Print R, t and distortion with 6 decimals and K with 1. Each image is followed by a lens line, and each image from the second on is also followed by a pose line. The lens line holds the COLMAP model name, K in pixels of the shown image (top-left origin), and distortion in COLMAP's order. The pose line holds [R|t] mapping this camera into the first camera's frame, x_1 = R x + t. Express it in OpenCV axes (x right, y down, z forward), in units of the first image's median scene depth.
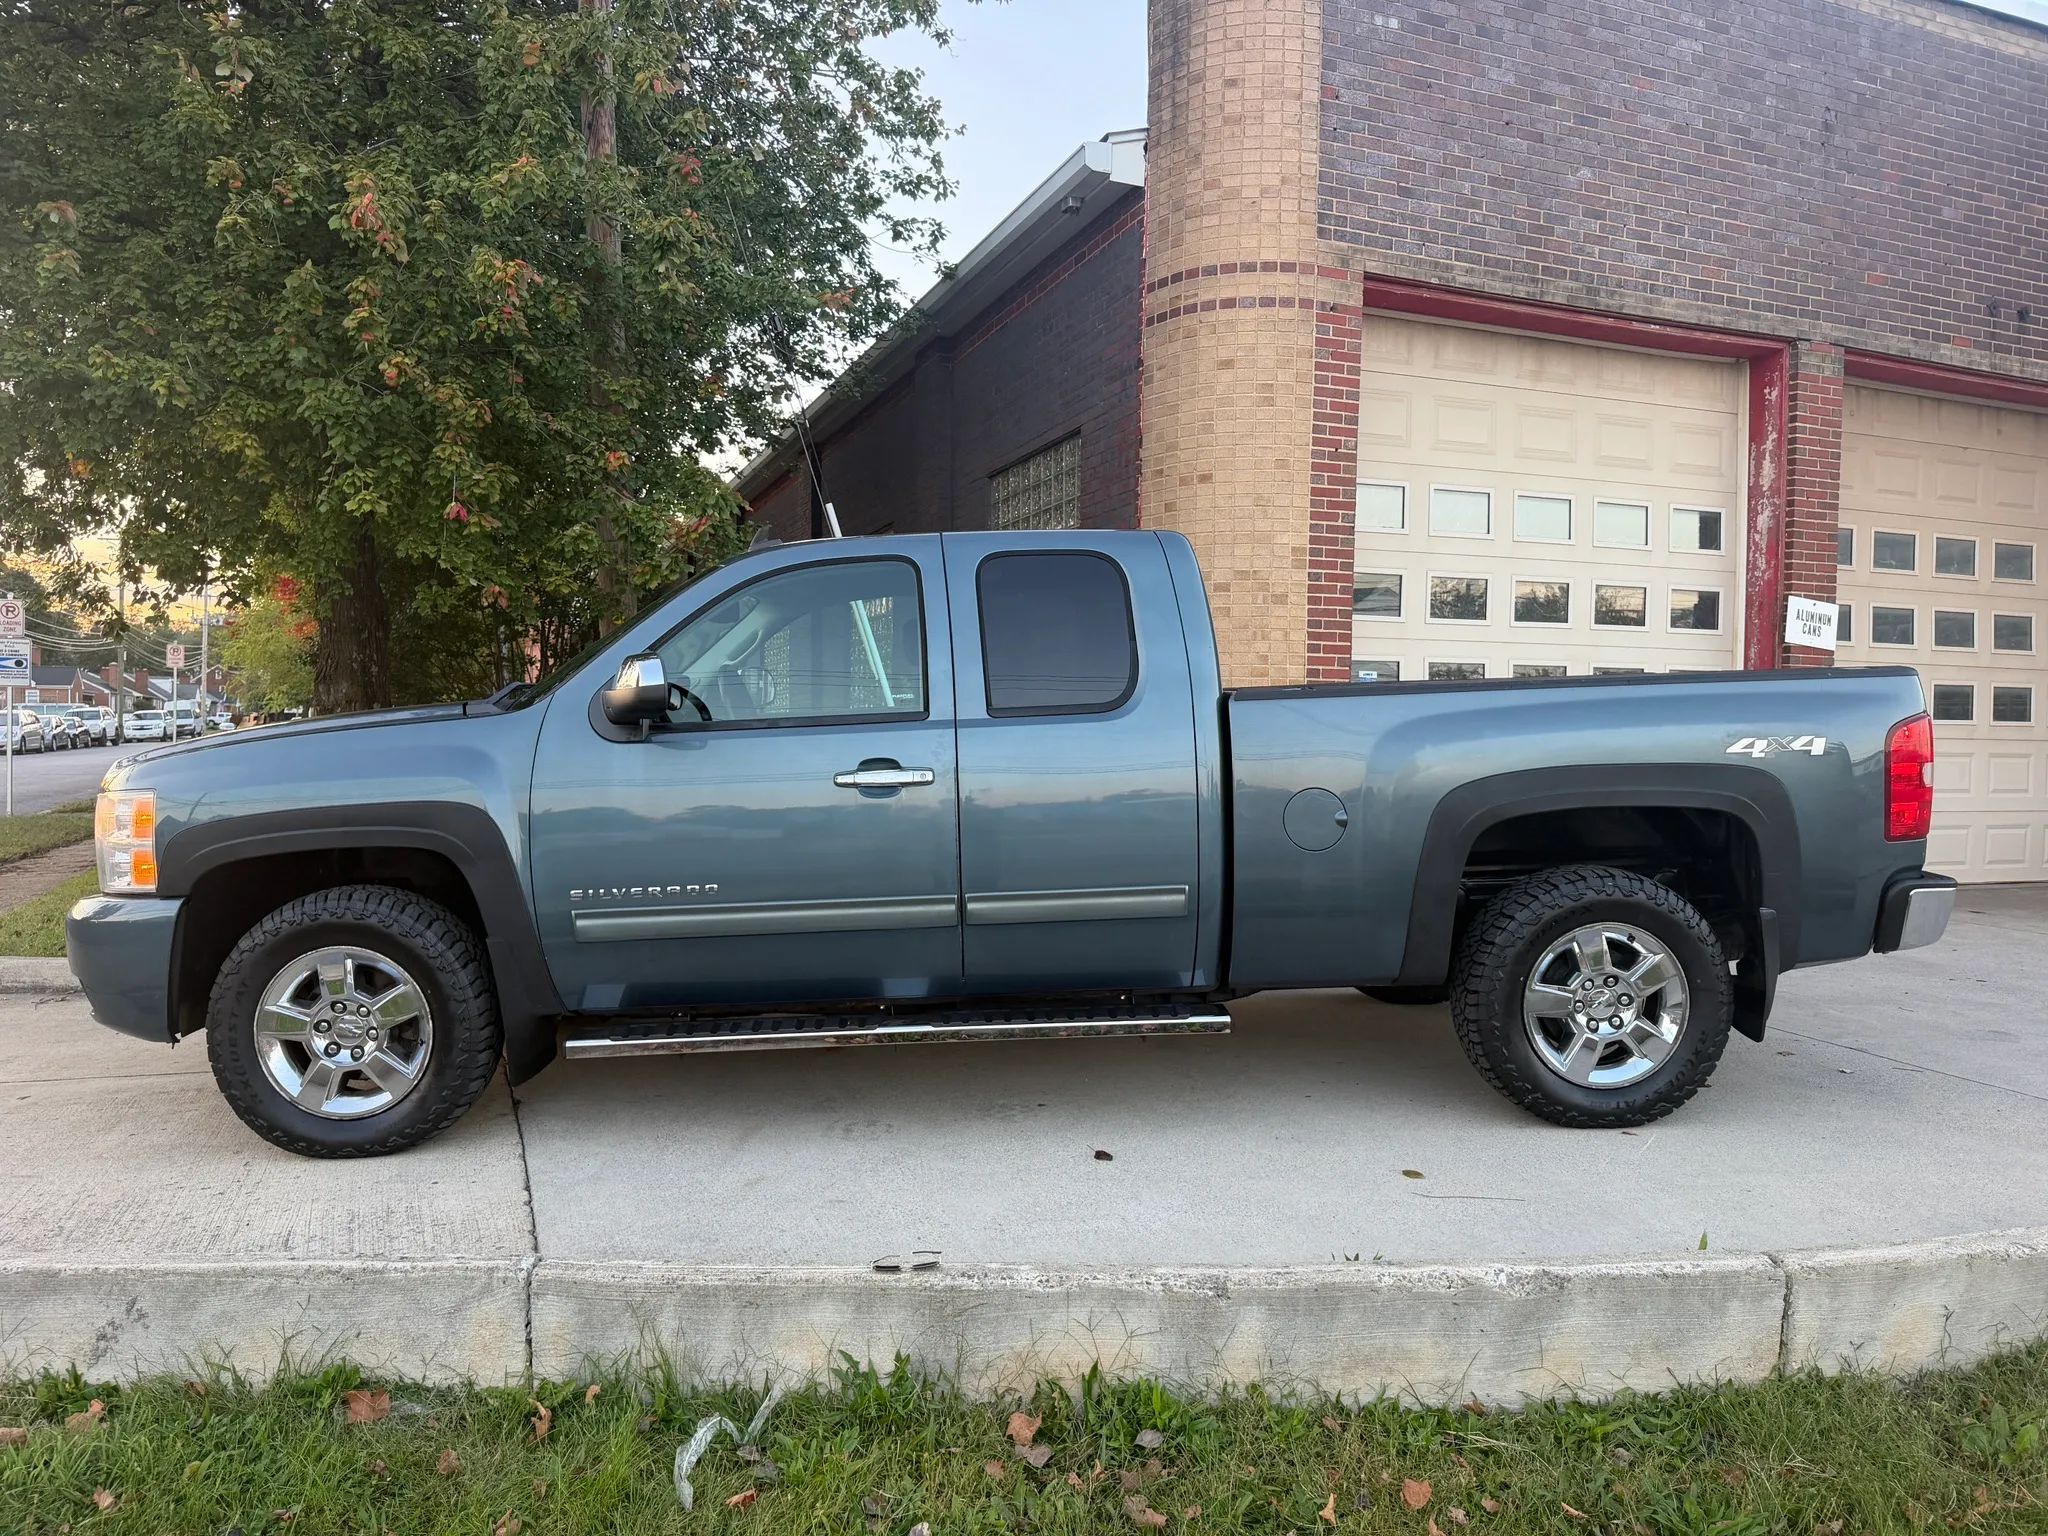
lens RADIAL K [[1443.0, 0, 977.2], [0, 1443.0, 779.1], [0, 0, 1]] dist [0.031683, -0.054910]
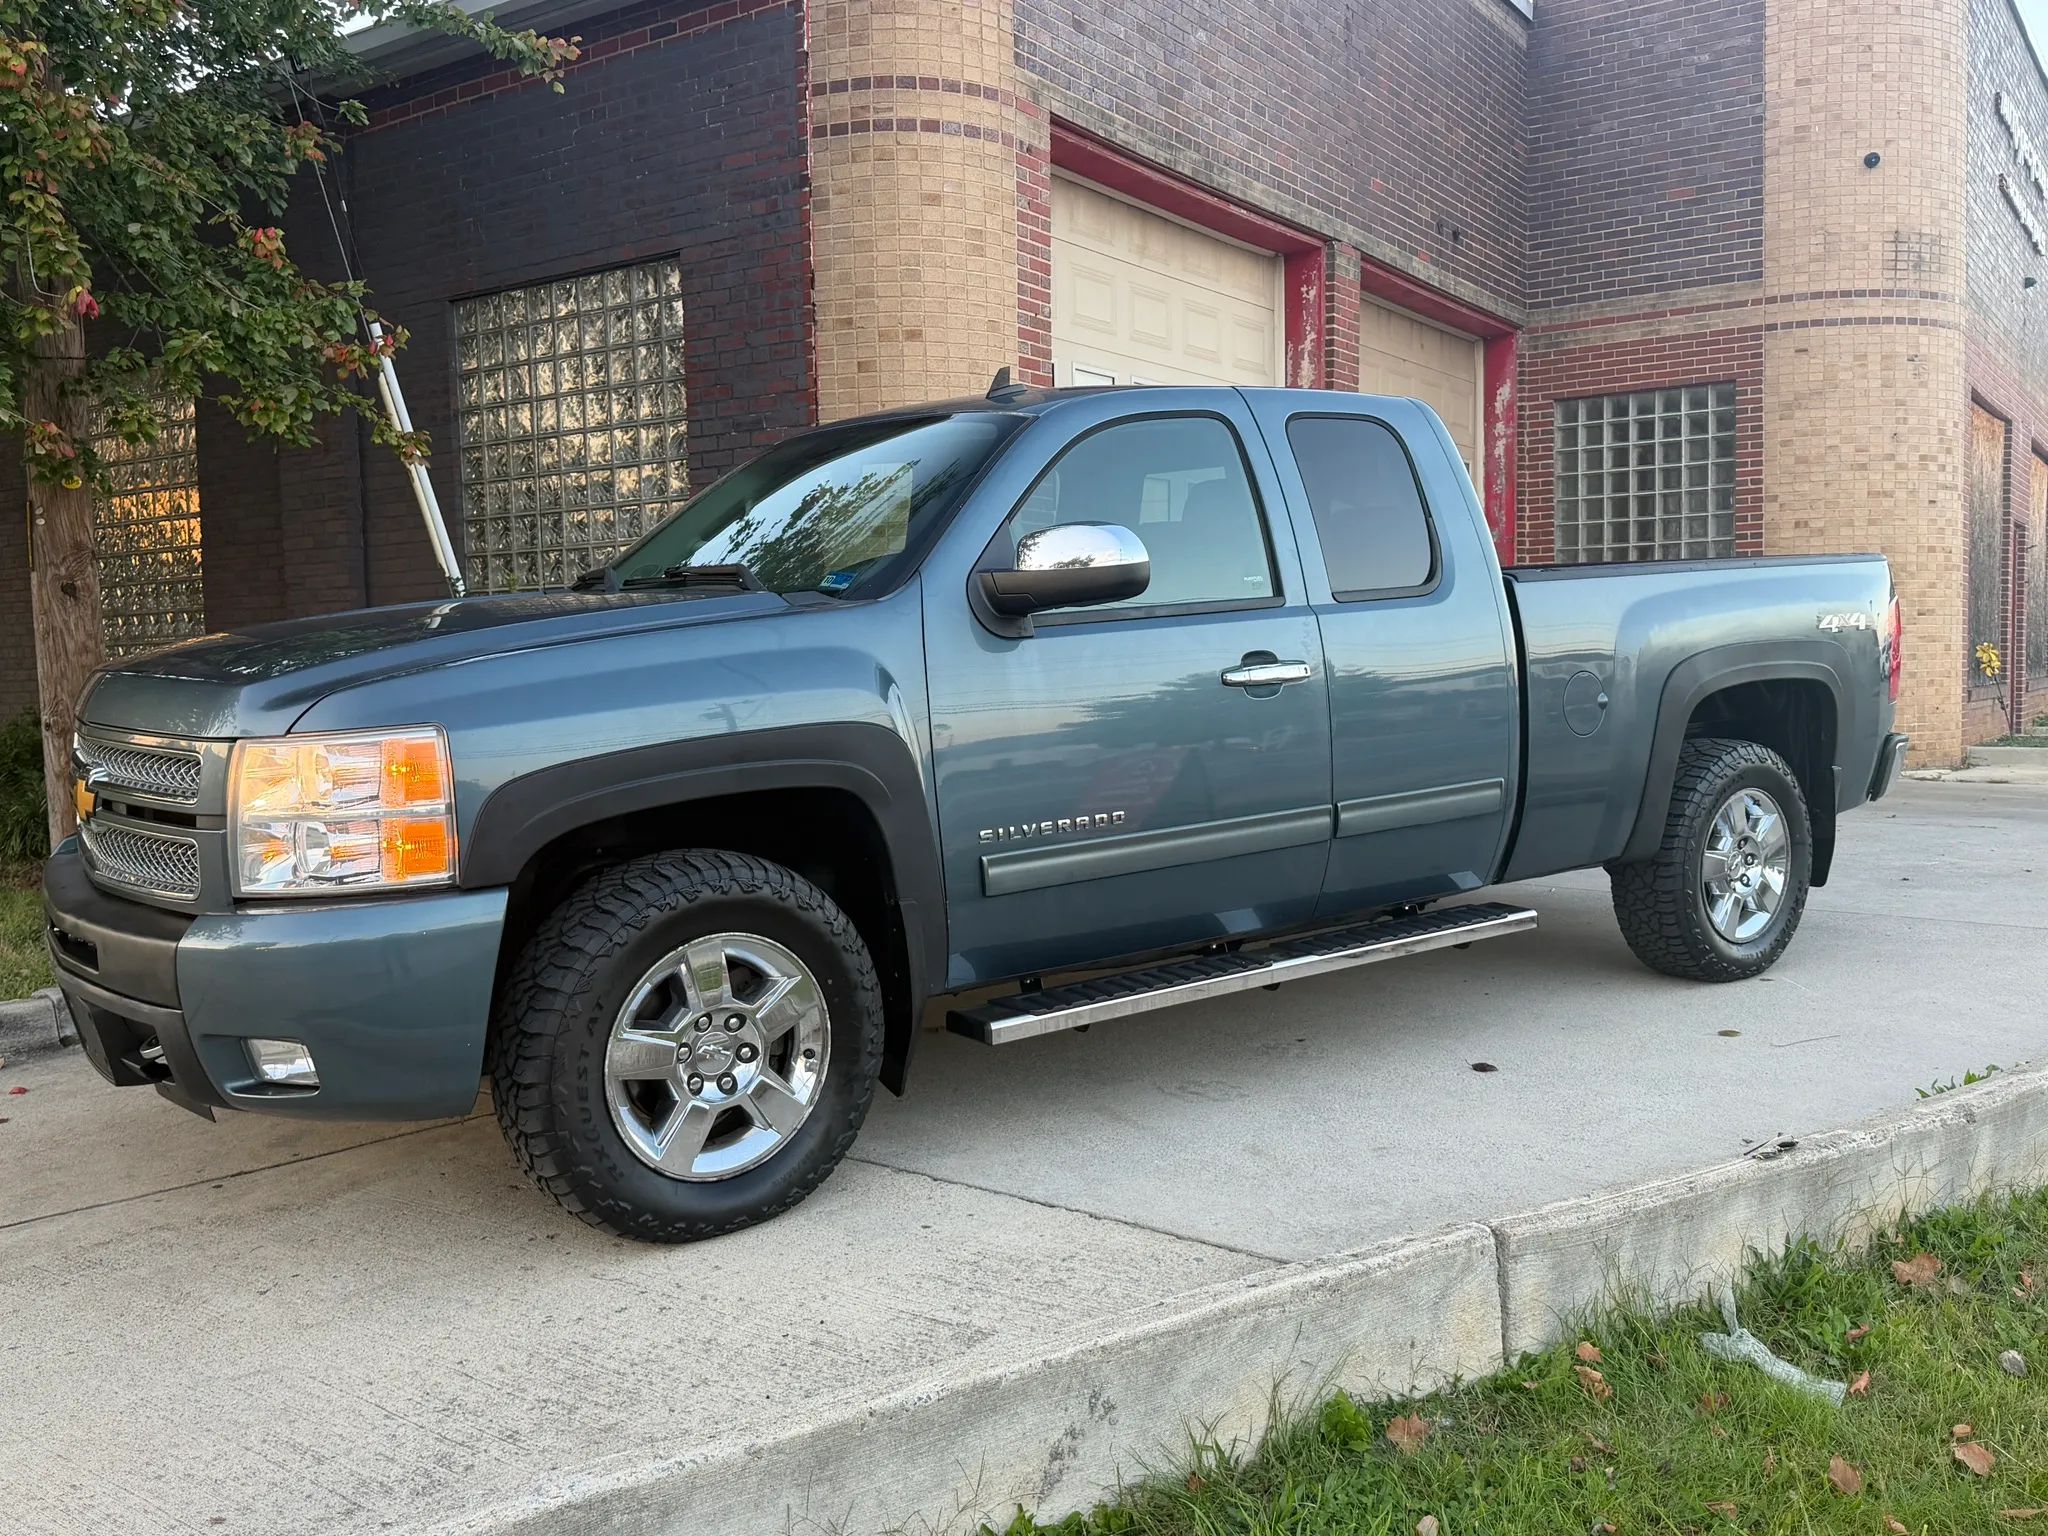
lens RADIAL K [[1828.0, 0, 990.6], [0, 1828.0, 784.0], [0, 0, 1]] dist [0.048794, -0.089194]
pose [[0.820846, -0.059901, 0.568000, -0.423241], [0.041877, 0.998120, 0.044742, 0.004691], [-0.569612, -0.012940, 0.821812, 0.103399]]
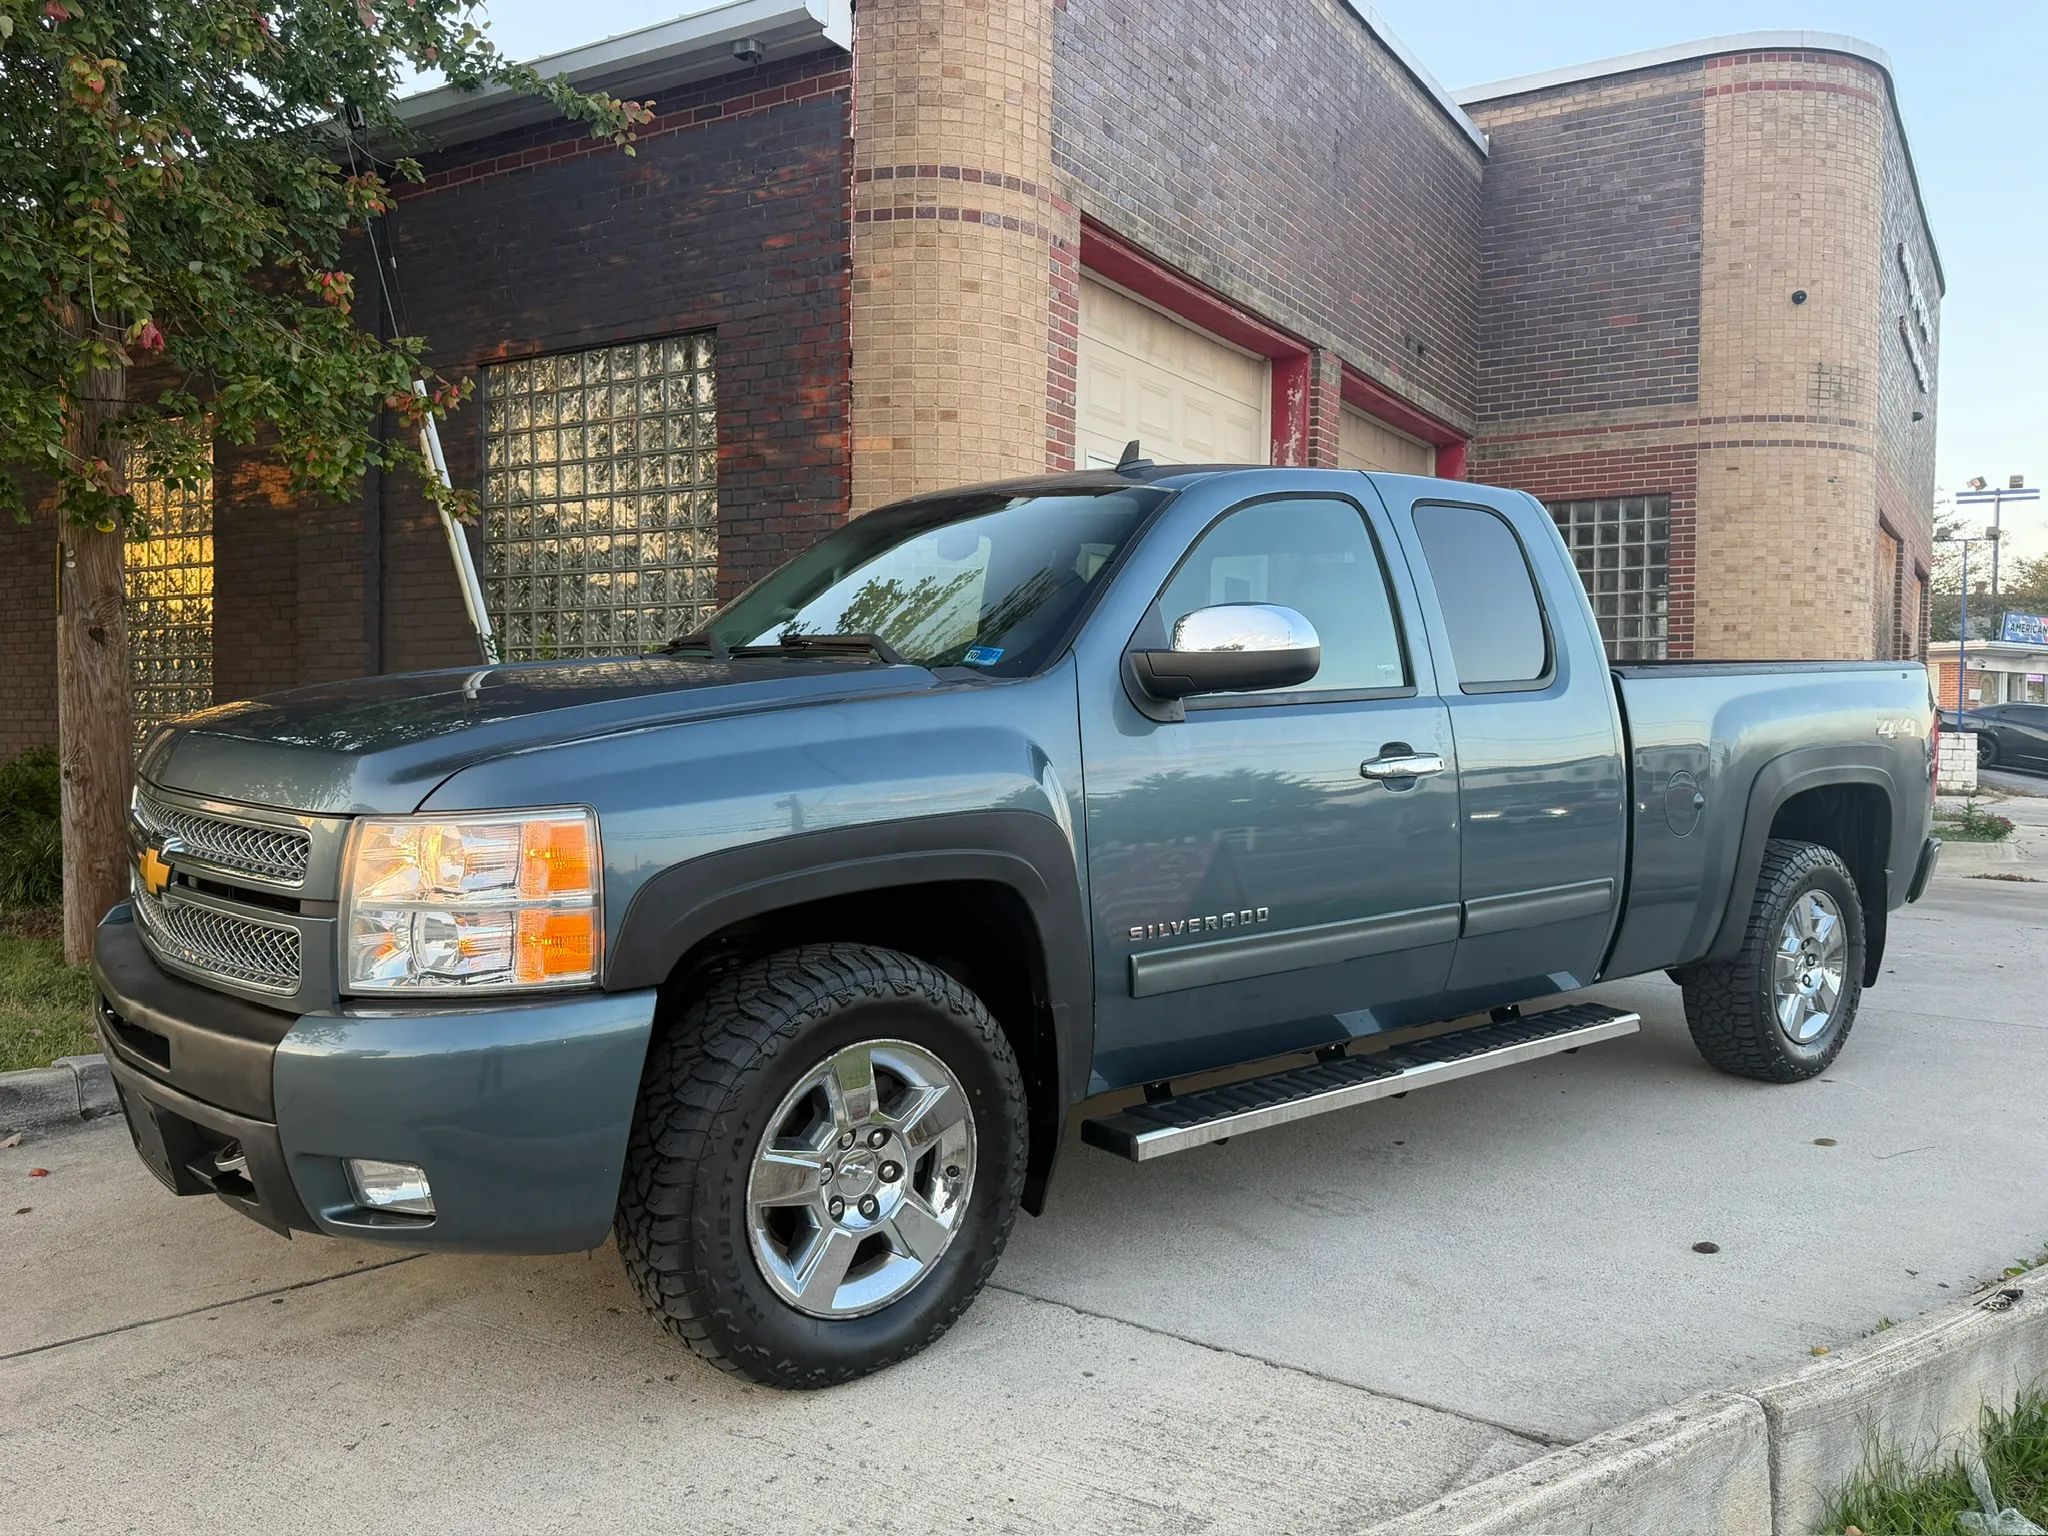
lens RADIAL K [[1669.0, 0, 1005.3], [0, 1669.0, 773.7], [0, 0, 1]] dist [0.054734, -0.093673]
pose [[0.788485, -0.013392, 0.614908, -0.429512], [0.011169, 0.999910, 0.007454, -0.003341], [-0.614952, 0.000990, 0.788564, 0.199636]]
